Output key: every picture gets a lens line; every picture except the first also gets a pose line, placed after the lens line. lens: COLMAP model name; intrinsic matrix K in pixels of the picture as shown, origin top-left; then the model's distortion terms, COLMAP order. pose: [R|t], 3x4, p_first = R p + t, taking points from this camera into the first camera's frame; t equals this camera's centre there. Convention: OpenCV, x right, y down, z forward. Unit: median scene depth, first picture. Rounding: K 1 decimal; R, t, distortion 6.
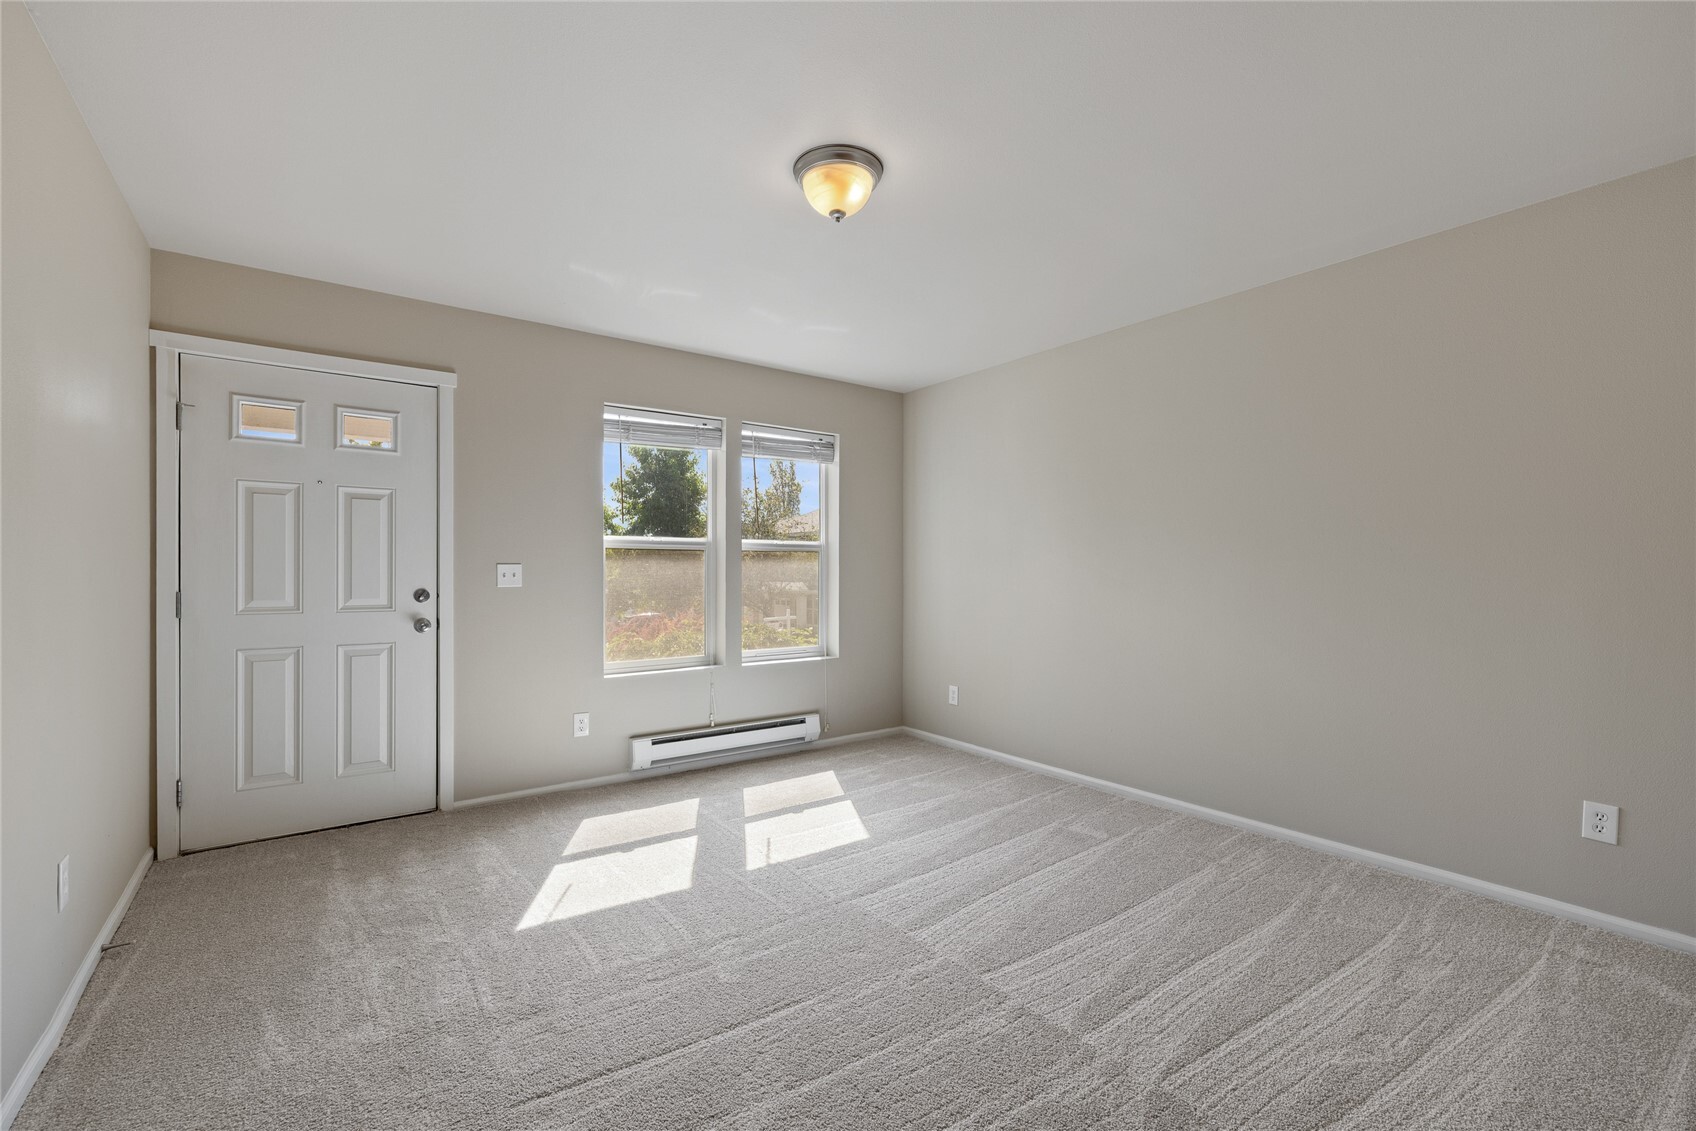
lens RADIAL K [[732.5, 0, 841.7], [0, 732.5, 574.2], [0, 0, 1]] dist [0.002190, -0.000140]
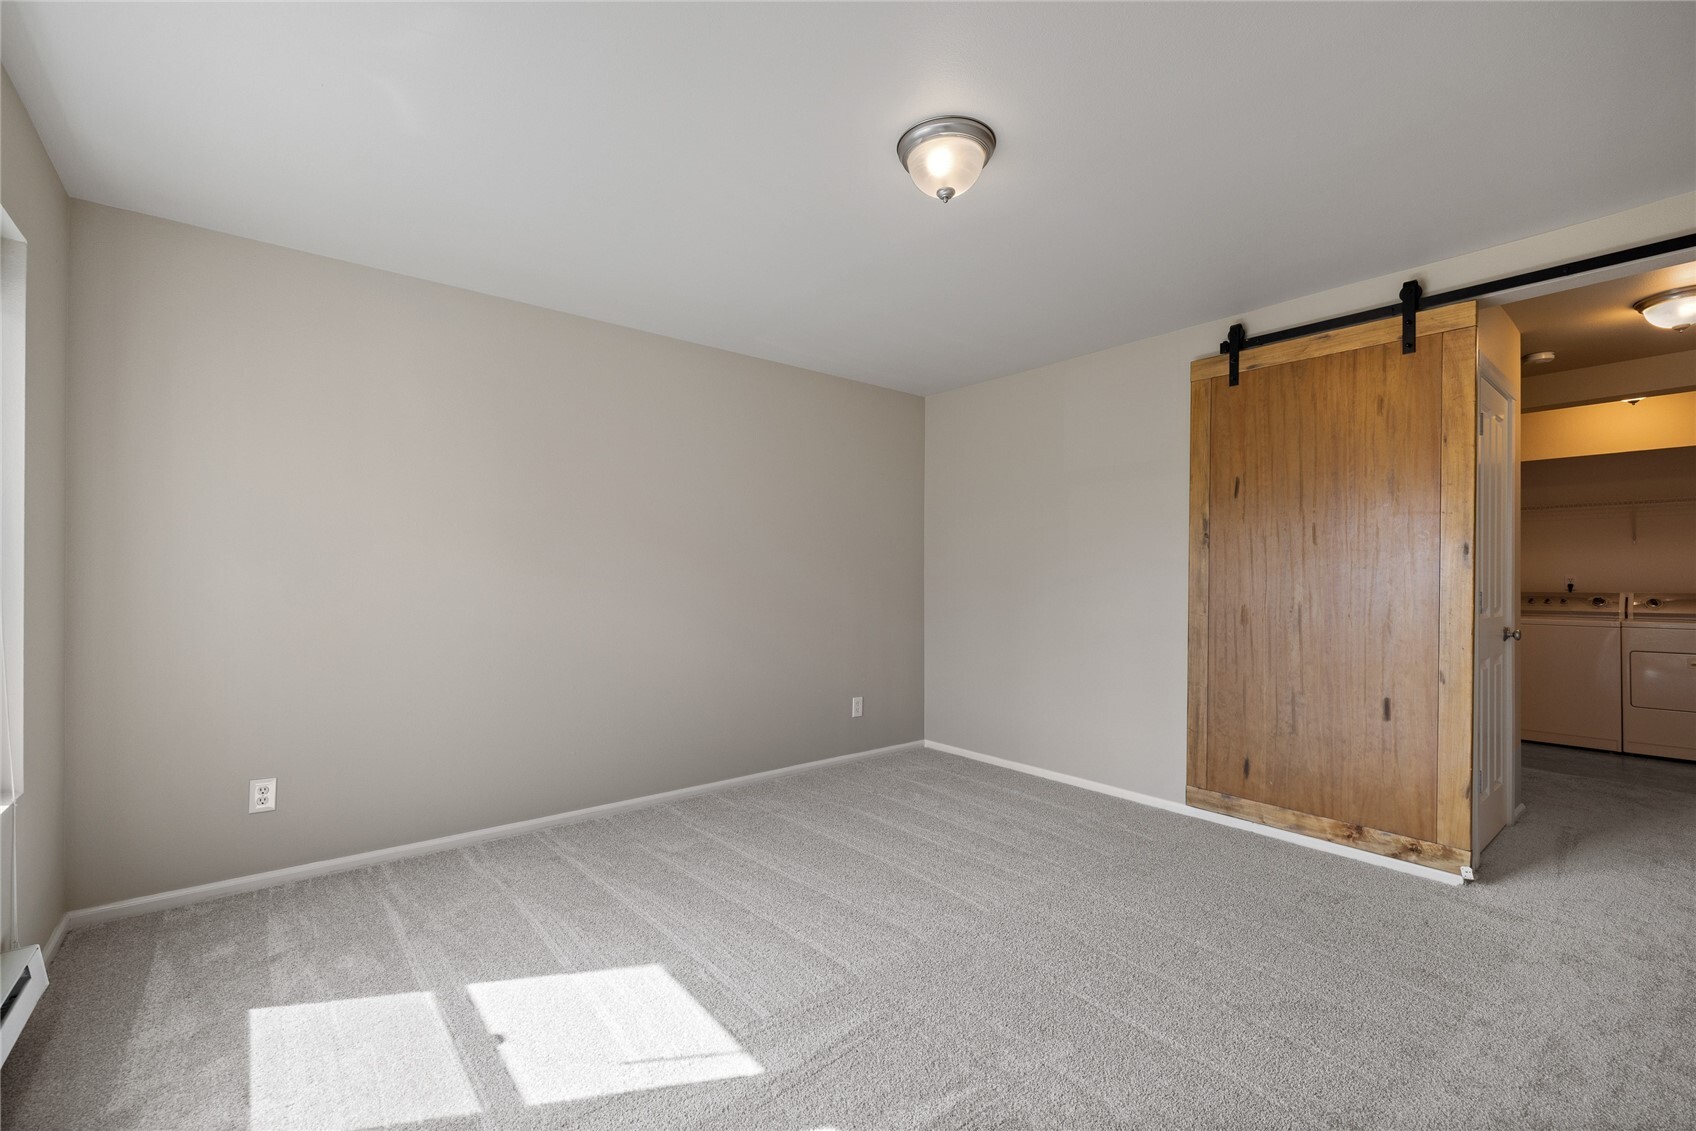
lens RADIAL K [[732.5, 0, 837.3], [0, 732.5, 573.1], [0, 0, 1]] dist [0.002190, -0.000140]
pose [[-0.066647, -0.000556, 0.997776, -0.599733], [0.002443, 0.999997, 0.000720, -0.012168], [-0.997774, 0.002485, -0.066646, 0.780896]]
